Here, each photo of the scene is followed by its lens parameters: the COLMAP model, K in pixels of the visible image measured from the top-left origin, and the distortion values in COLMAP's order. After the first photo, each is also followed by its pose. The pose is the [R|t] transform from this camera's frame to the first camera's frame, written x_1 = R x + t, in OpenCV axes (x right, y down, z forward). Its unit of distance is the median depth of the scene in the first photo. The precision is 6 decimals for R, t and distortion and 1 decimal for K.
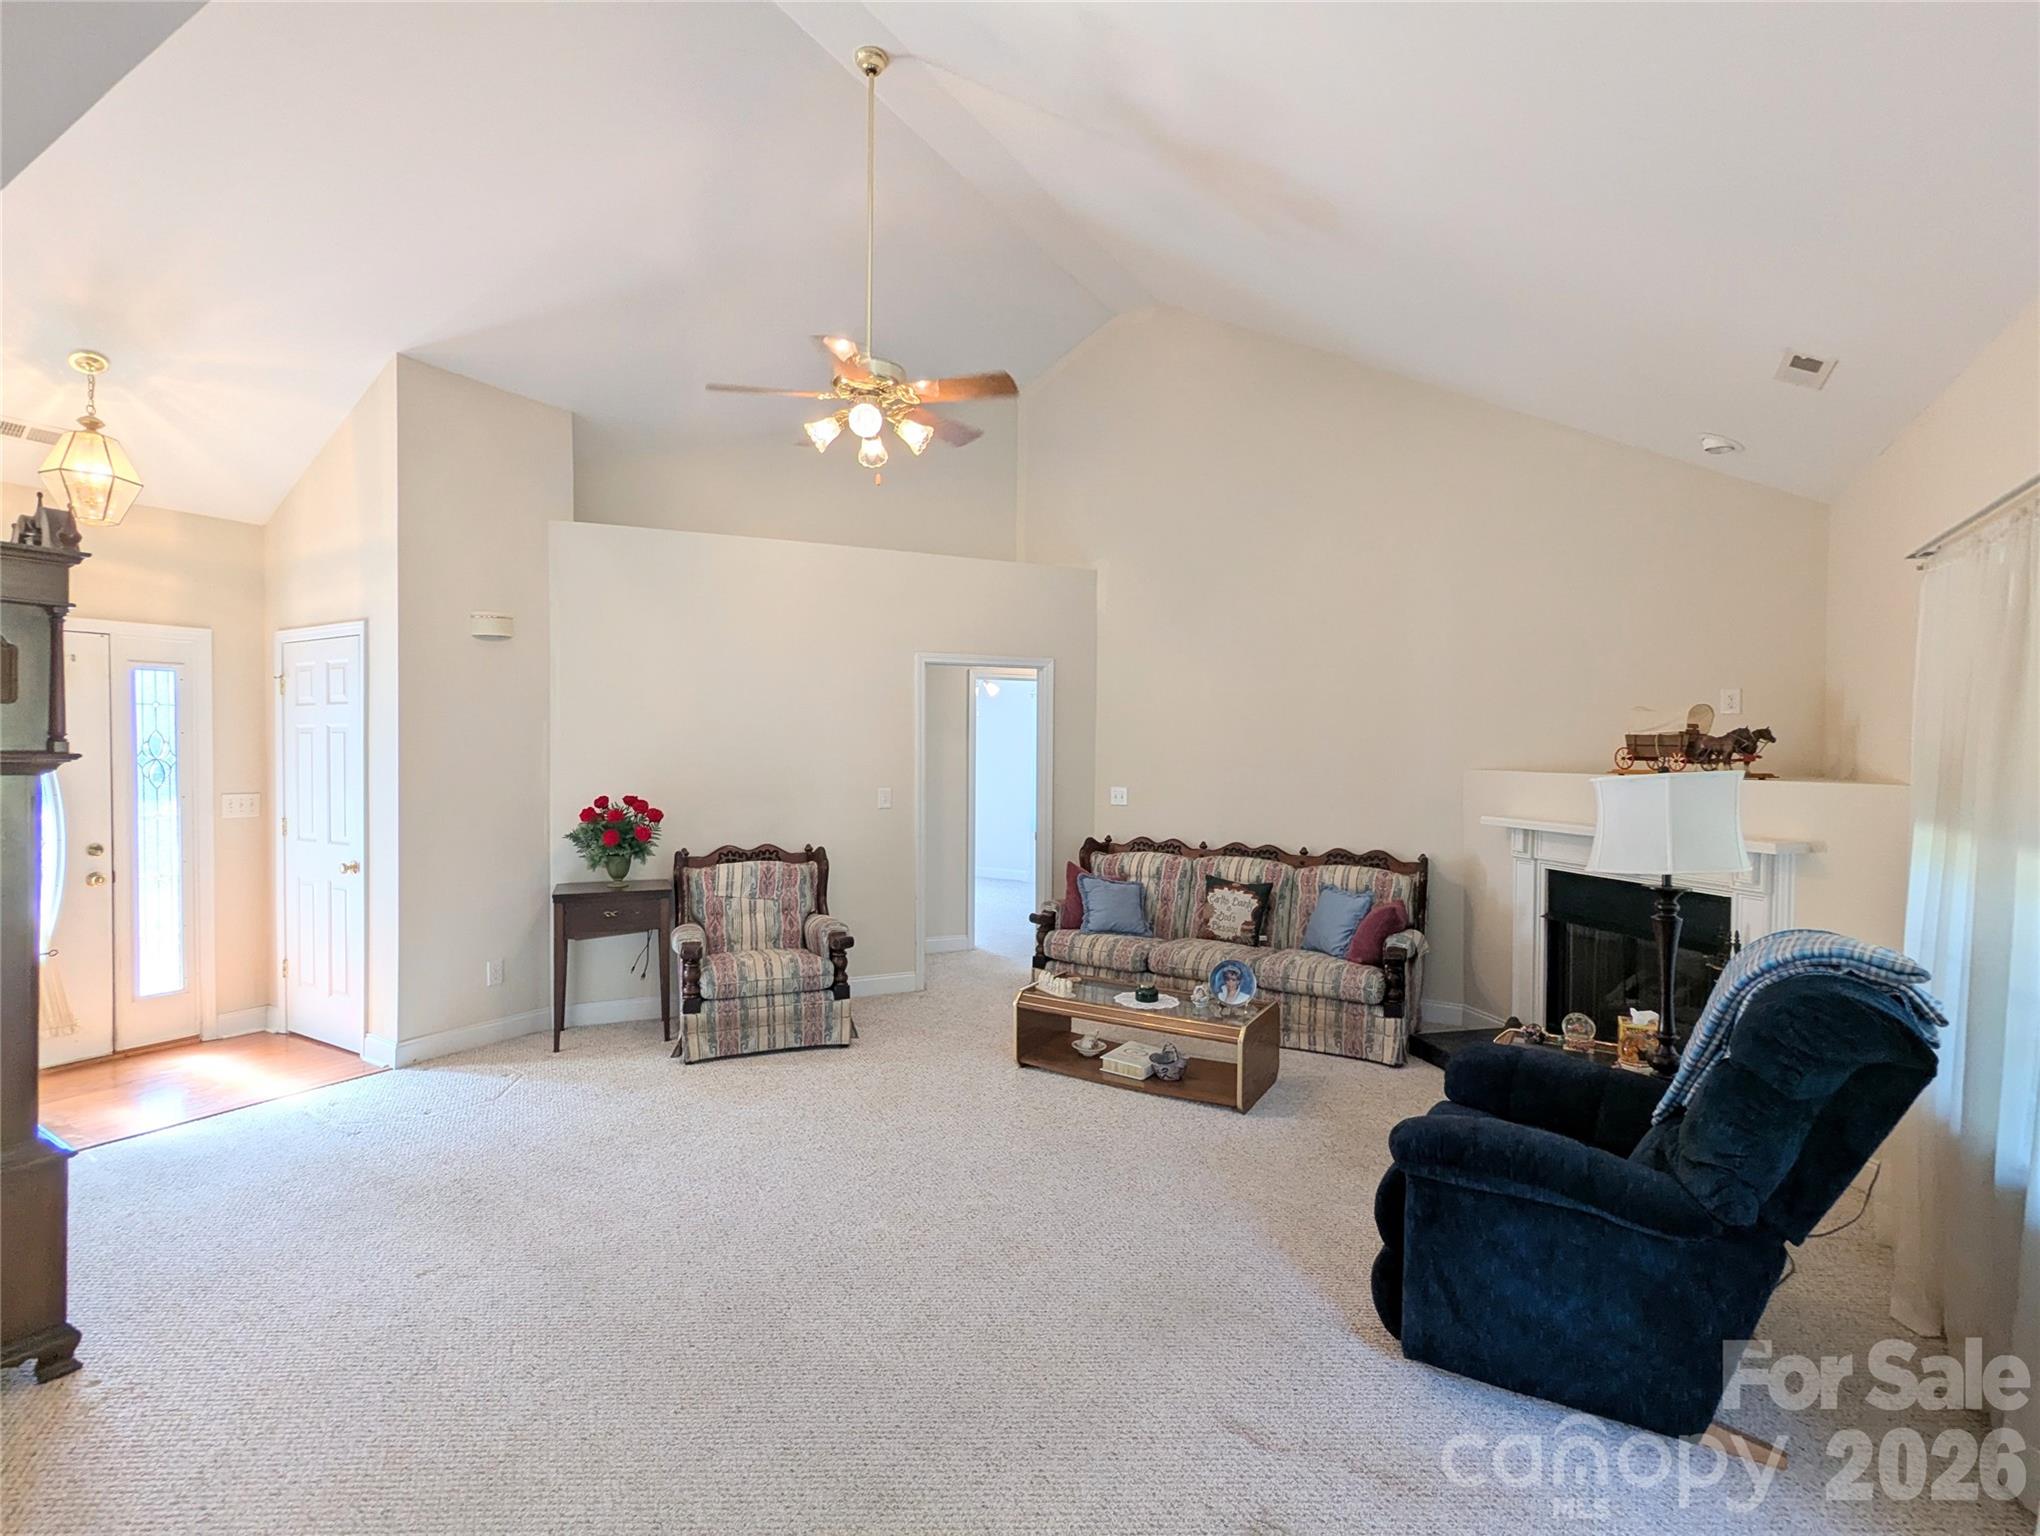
lens RADIAL K [[968.2, 0, 1017.9], [0, 968.2, 765.7], [0, 0, 1]] dist [0.002364, -0.002007]
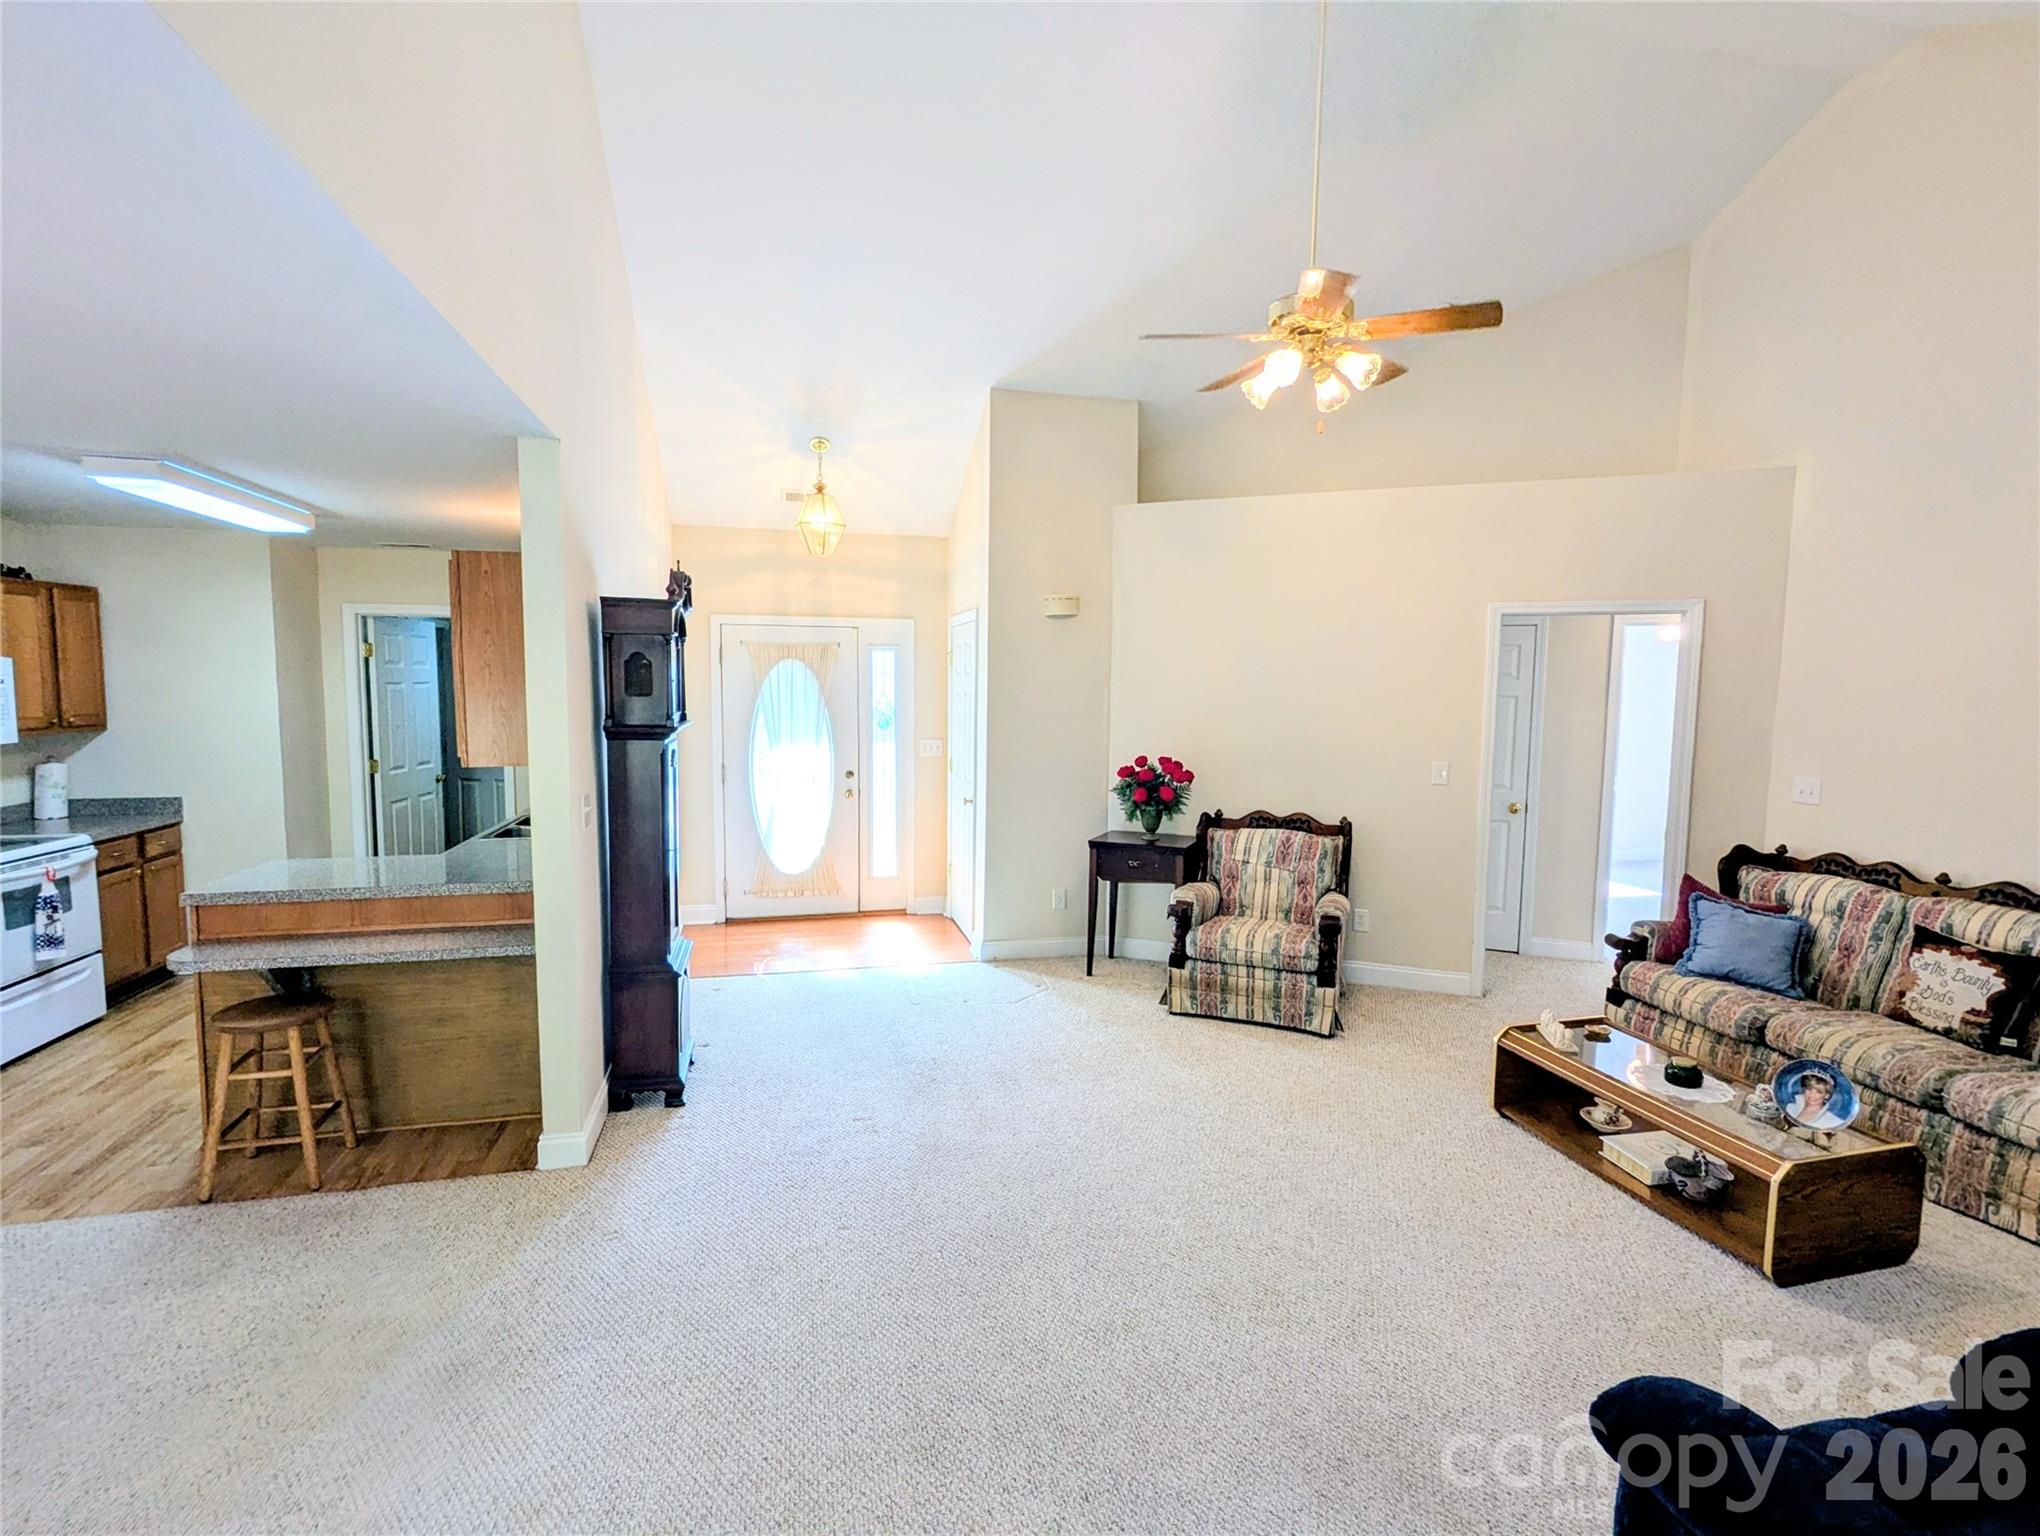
lens RADIAL K [[968.2, 0, 1017.9], [0, 968.2, 765.7], [0, 0, 1]] dist [0.002364, -0.002007]
pose [[0.704987, 0.063614, -0.706361, 0.253537], [-0.018366, 0.997273, 0.071483, -0.034301], [0.708982, -0.037422, 0.704233, 0.130177]]
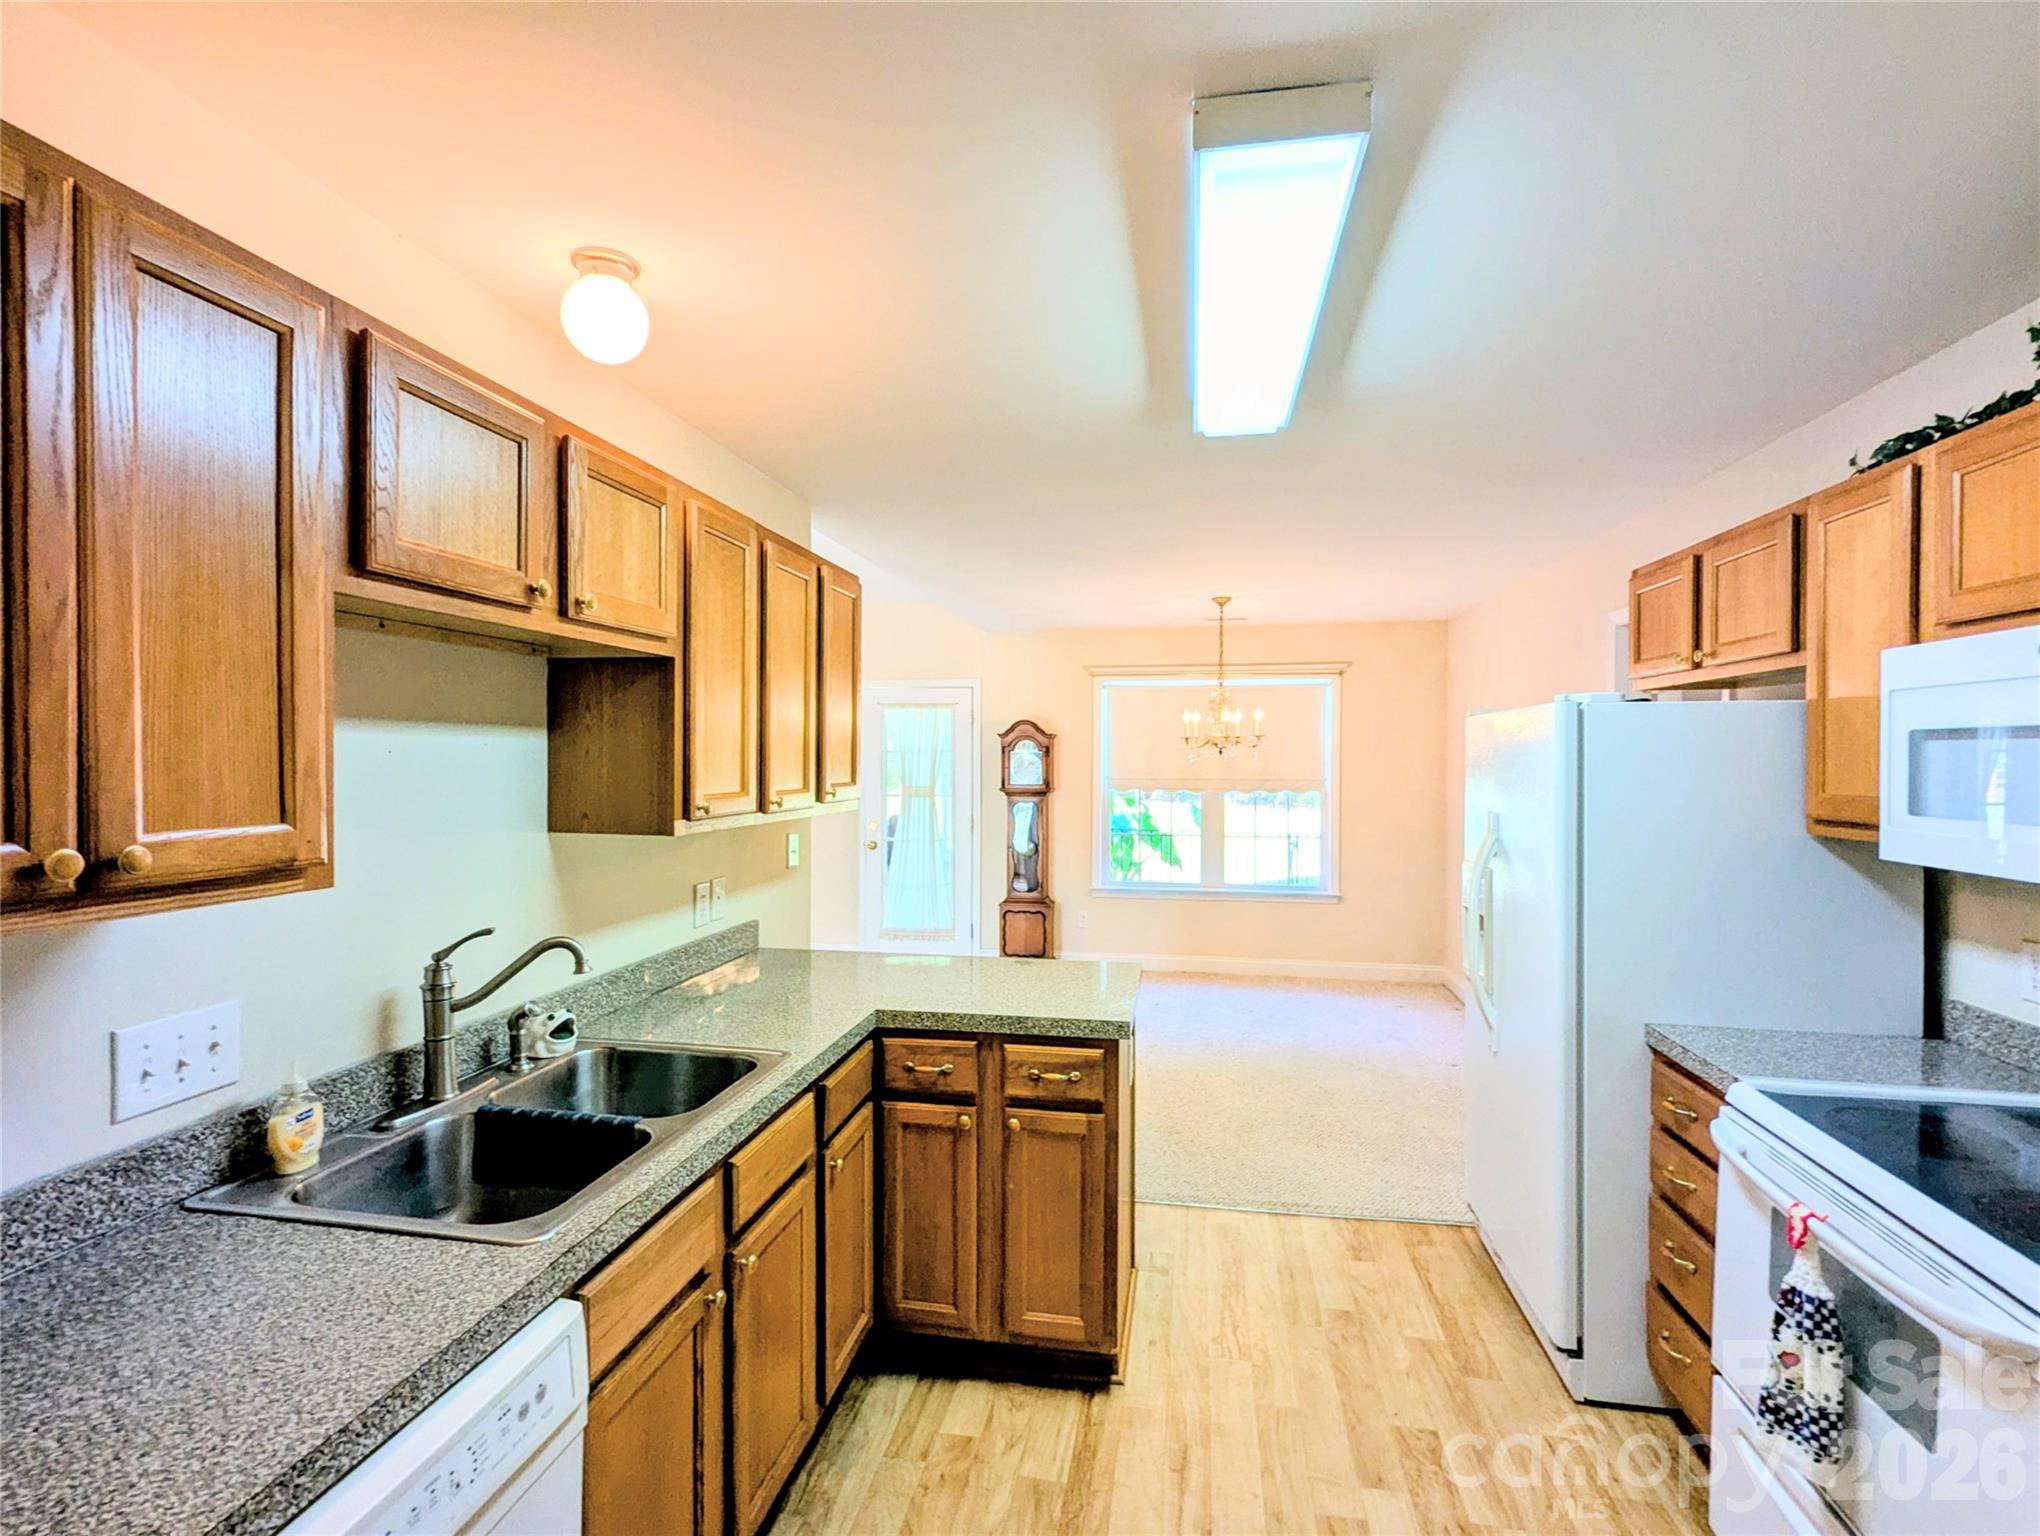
lens RADIAL K [[971.9, 0, 1018.3], [0, 971.9, 766.7], [0, 0, 1]] dist [-0.000232, 0.000037]
pose [[-0.352710, -0.018174, 0.935556, -1.155023], [0.009219, 0.999695, 0.022896, -0.018197], [-0.935687, 0.016700, -0.352435, 0.463386]]
